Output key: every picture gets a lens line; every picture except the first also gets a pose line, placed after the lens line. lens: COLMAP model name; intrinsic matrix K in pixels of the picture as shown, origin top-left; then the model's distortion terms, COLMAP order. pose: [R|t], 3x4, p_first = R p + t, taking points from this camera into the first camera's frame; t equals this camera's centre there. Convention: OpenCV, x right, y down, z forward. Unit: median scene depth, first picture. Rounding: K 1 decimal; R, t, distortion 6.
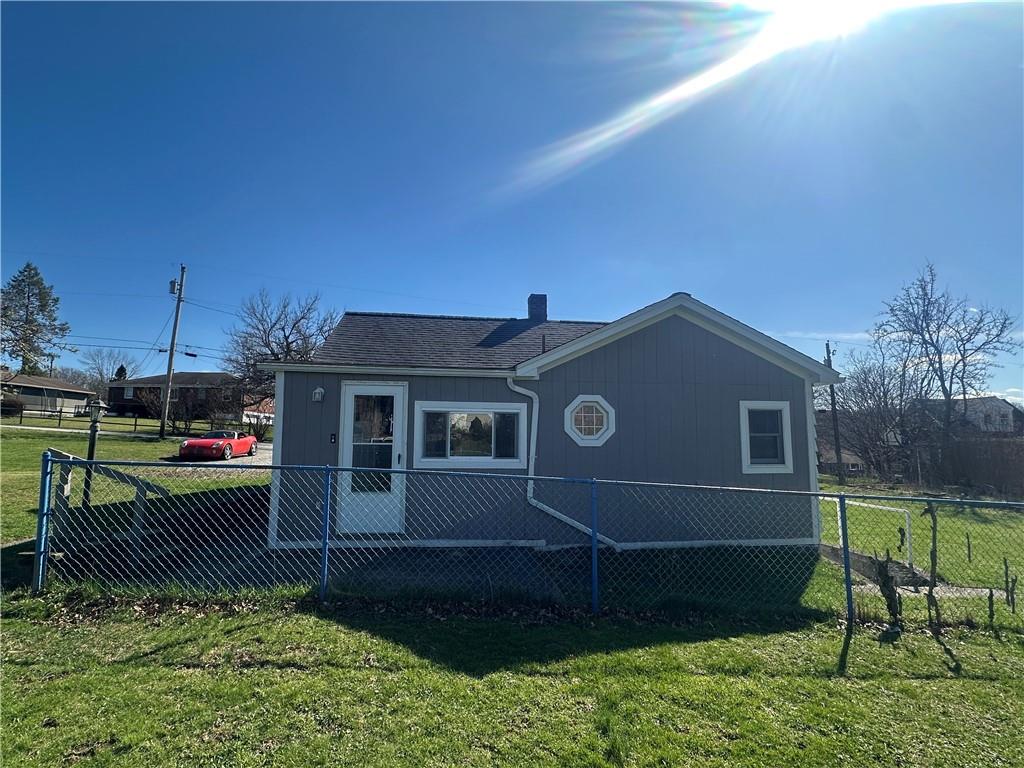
lens RADIAL K [[506.1, 0, 510.1], [0, 506.1, 386.8], [0, 0, 1]] dist [0.003178, -0.001839]
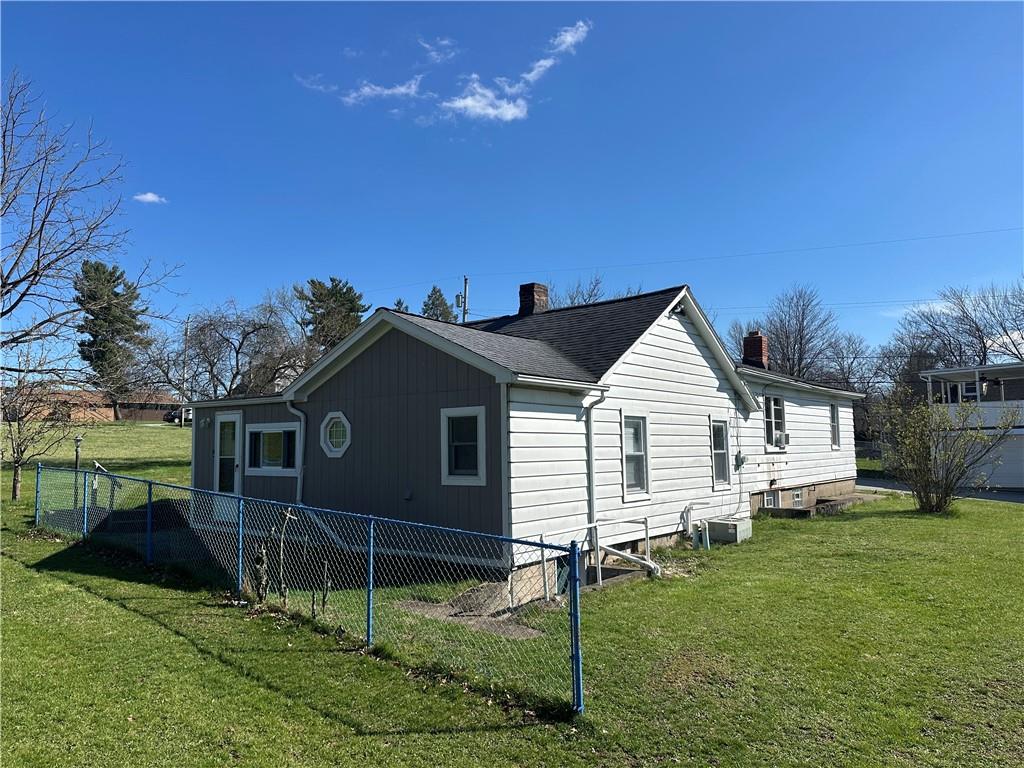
lens RADIAL K [[730.7, 0, 508.0], [0, 730.7, 378.6], [0, 0, 1]] dist [0.023498, -0.010400]
pose [[0.707230, -0.083035, -0.702090, 1.517342], [0.089265, 0.995619, -0.027832, 0.021137], [0.701325, -0.042989, 0.711544, 0.117241]]
